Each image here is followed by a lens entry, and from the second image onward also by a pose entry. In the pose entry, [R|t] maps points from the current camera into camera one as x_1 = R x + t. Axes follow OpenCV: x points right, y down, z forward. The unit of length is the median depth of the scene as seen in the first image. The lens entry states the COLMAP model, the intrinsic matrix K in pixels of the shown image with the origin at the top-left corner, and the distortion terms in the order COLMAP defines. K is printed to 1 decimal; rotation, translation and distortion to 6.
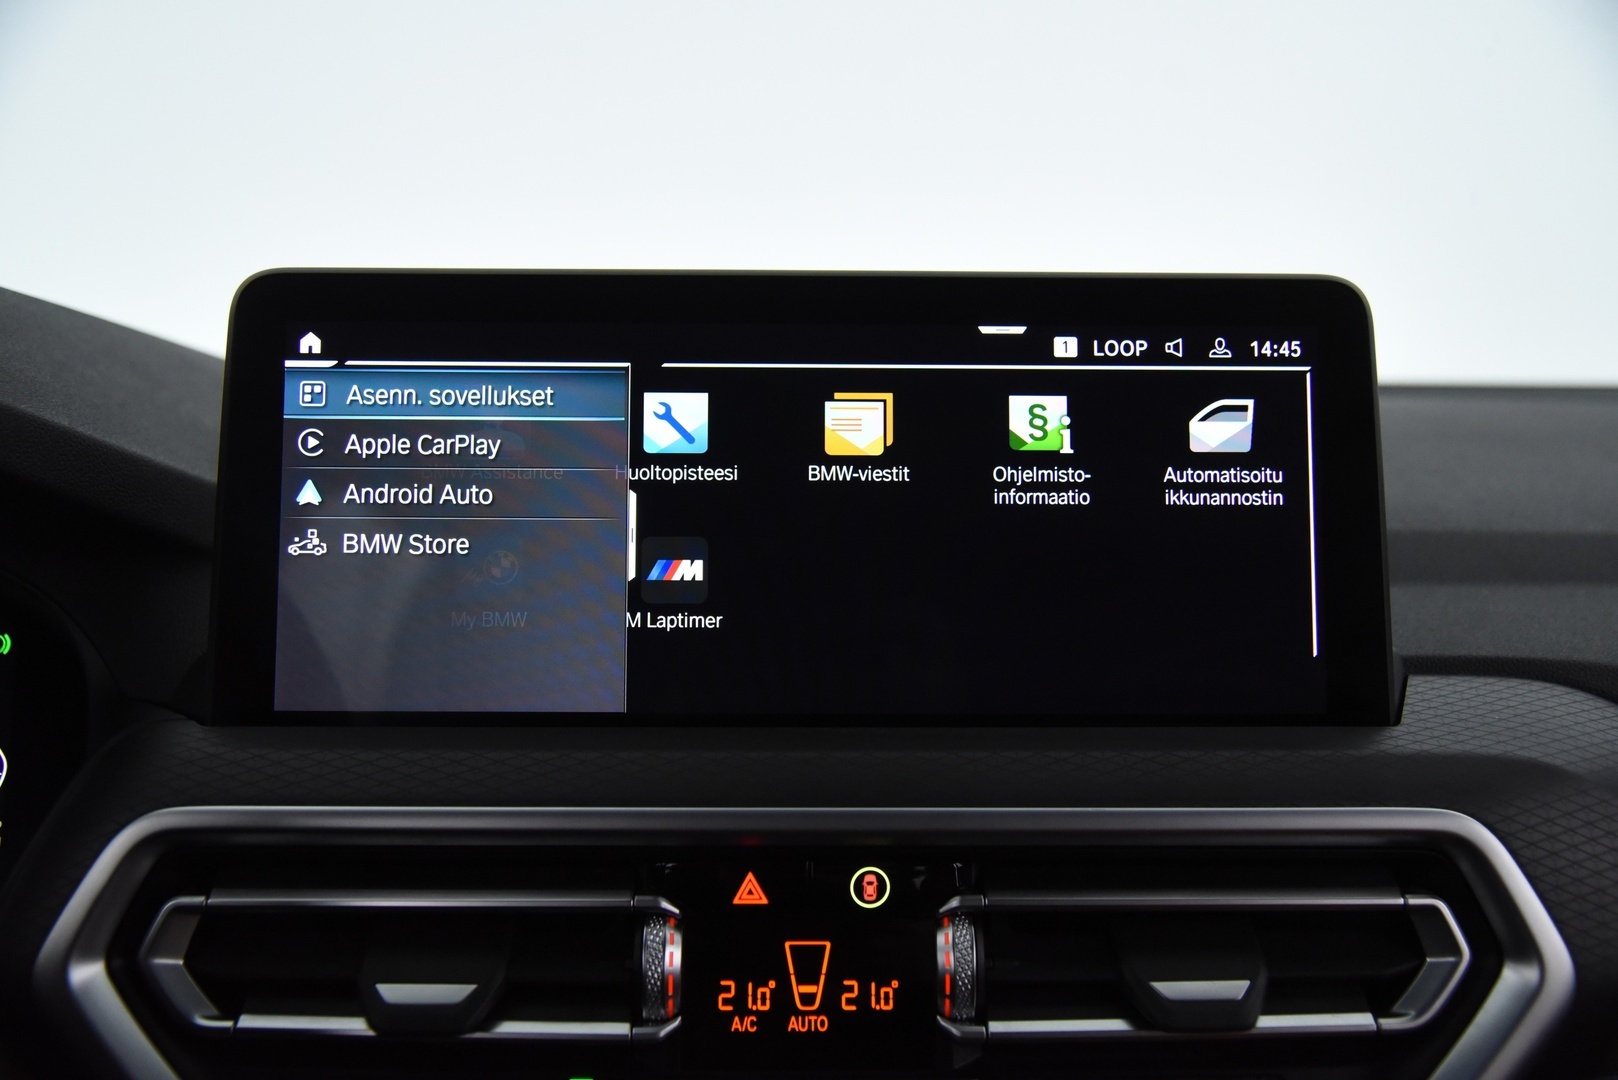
lens RADIAL K [[1554.7, 0, 809.0], [0, 1554.7, 540.0], [0, 0, 1]] dist [-0.002034, 0.004068]
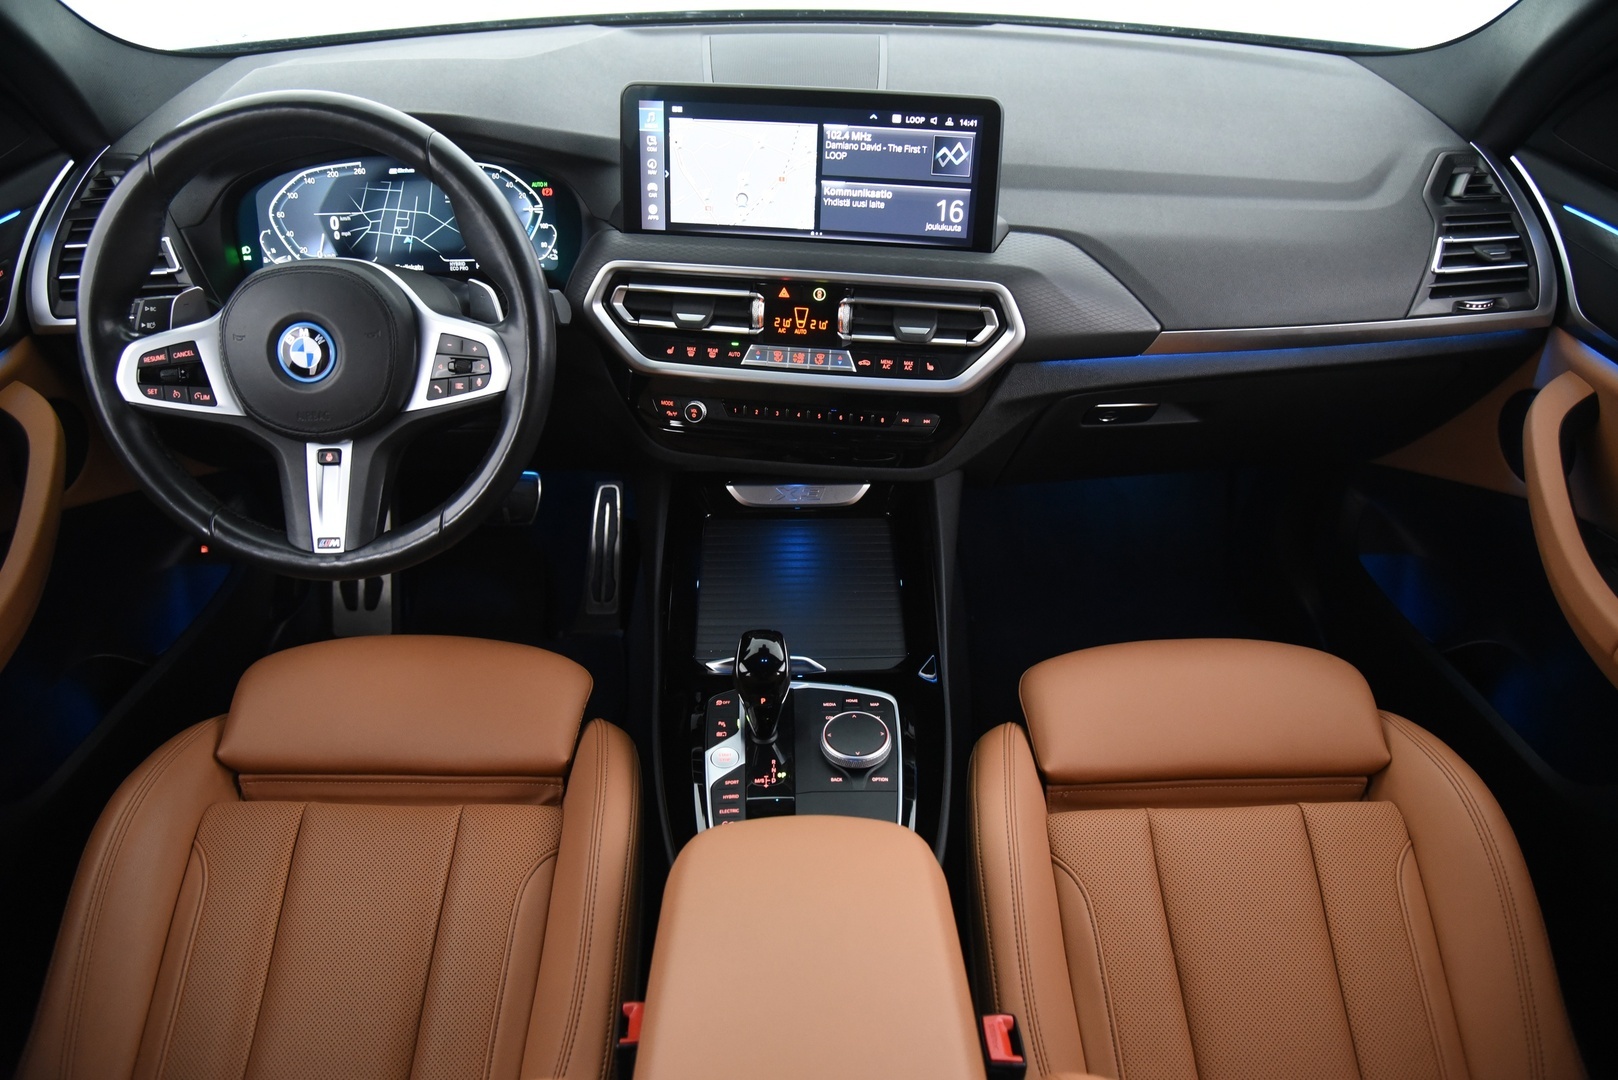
lens RADIAL K [[1079.3, 0, 809.0], [0, 1079.3, 540.0], [0, 0, 1]] dist [-0.082602, 0.002784]
pose [[0.992042, 0.085321, -0.092595, 0.273233], [-0.024276, 0.851211, 0.524261, -0.533739], [0.123548, -0.517841, 0.846508, -1.224194]]
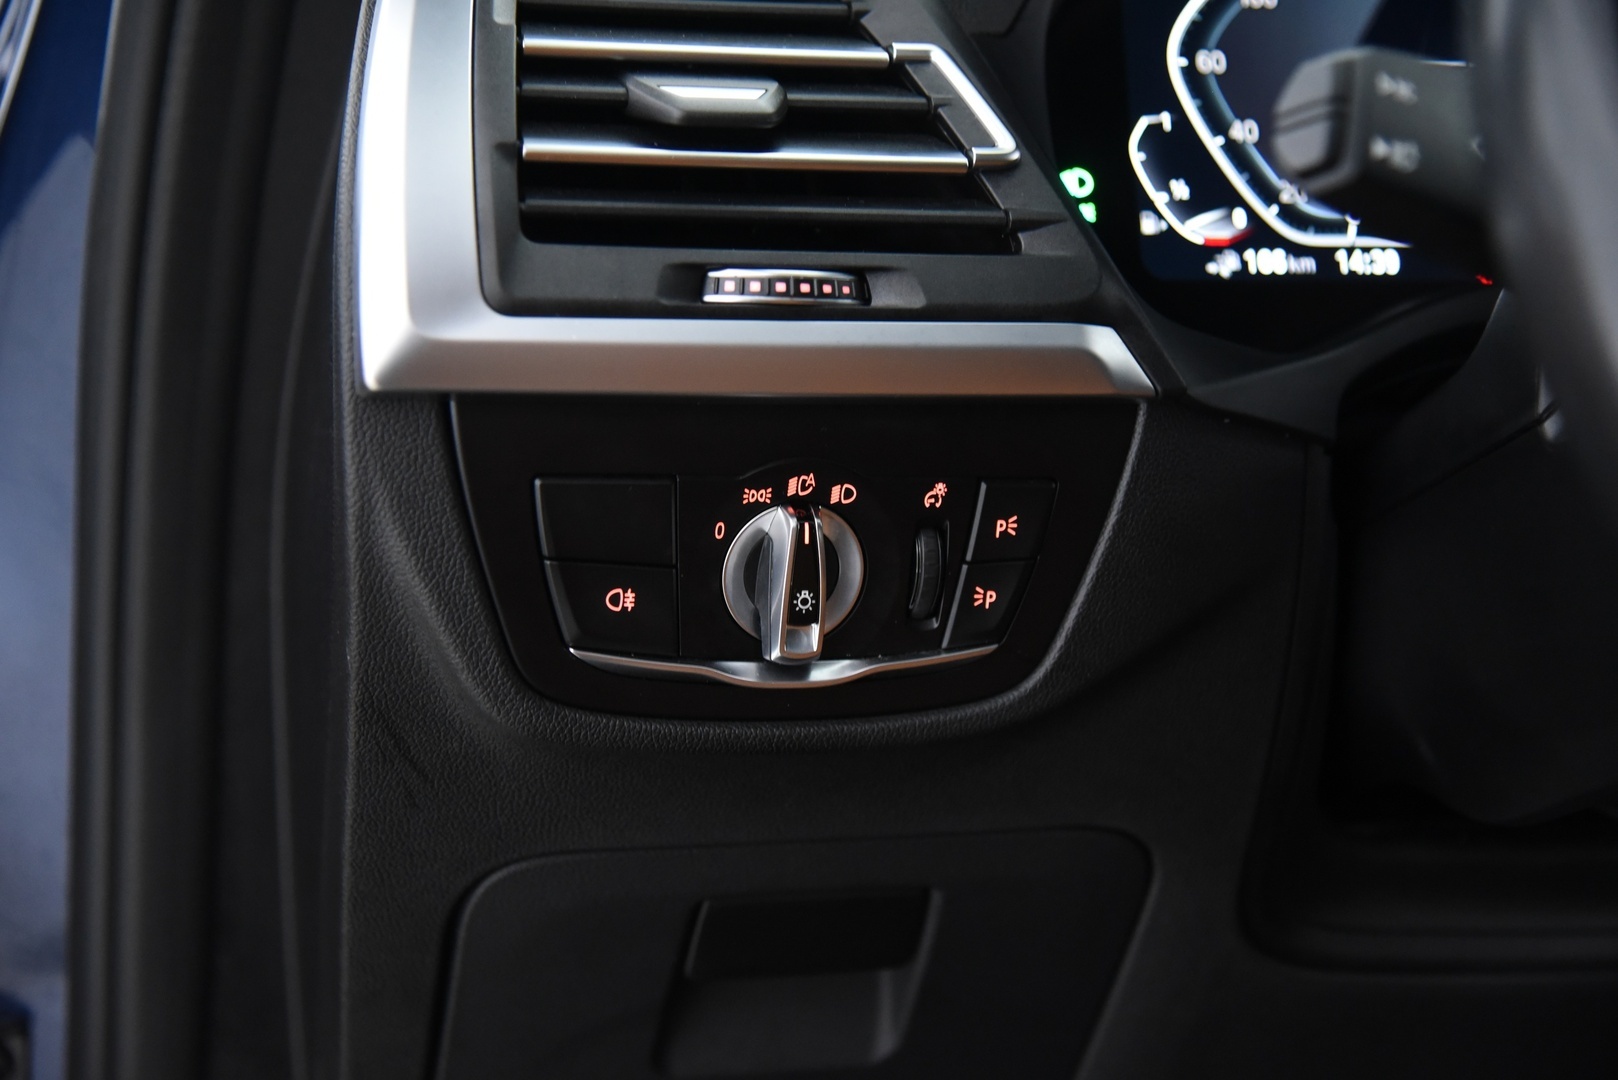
lens RADIAL K [[2555.0, 0, 809.0], [0, 2555.0, 540.0], [0, 0, 1]] dist [0.341122, 0.023081]
pose [[0.997918, 0.012029, 0.063356, -1.560748], [-0.015955, 0.997960, 0.061820, 0.319177], [-0.062483, -0.062702, 0.996074, -0.501825]]
